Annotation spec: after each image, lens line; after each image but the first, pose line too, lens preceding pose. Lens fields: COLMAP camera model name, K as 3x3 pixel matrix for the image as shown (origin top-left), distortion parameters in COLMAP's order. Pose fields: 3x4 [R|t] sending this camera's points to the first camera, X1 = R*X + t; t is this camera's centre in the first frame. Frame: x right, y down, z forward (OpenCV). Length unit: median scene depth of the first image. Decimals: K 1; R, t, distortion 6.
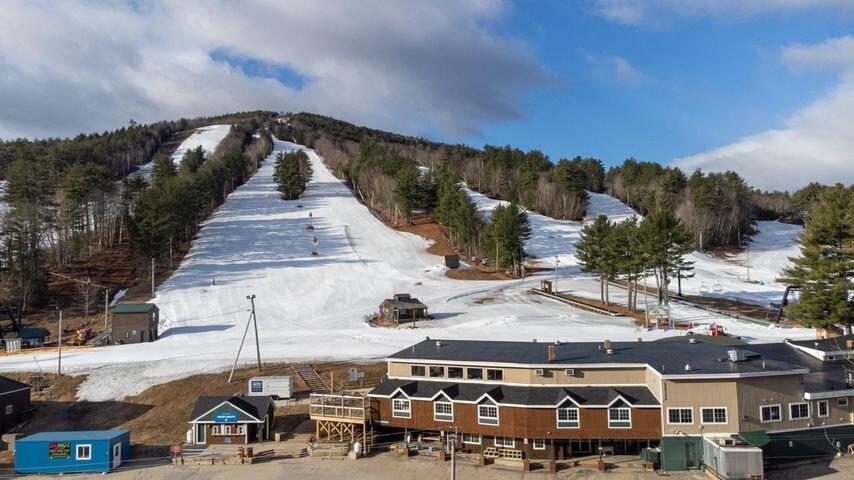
lens RADIAL K [[636.3, 0, 420.5], [0, 636.3, 243.3], [0, 0, 1]] dist [0.019864, 0.032609]
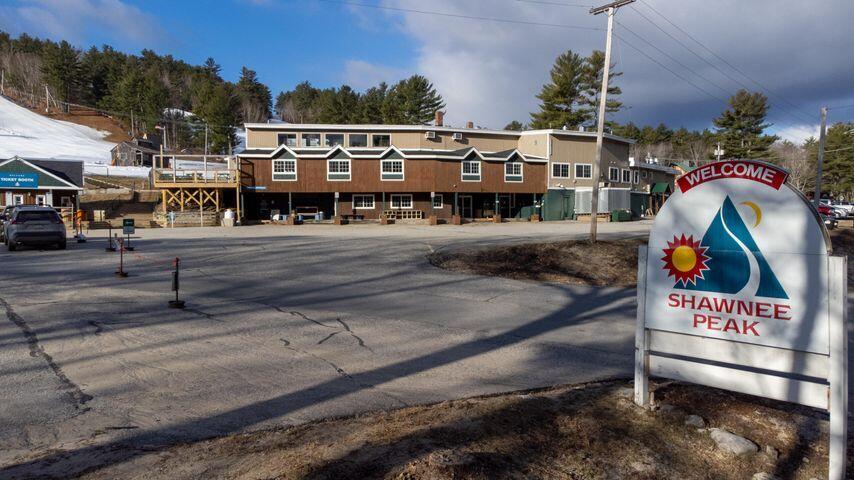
lens RADIAL K [[626.4, 0, 427.0], [0, 626.4, 240.0], [0, 0, 1]] dist [0.075989, 0.002415]
pose [[0.860229, -0.013578, 0.509726, -0.298872], [-0.038021, 0.995155, 0.090675, 0.273851], [-0.508488, -0.097381, 0.855545, 0.185115]]
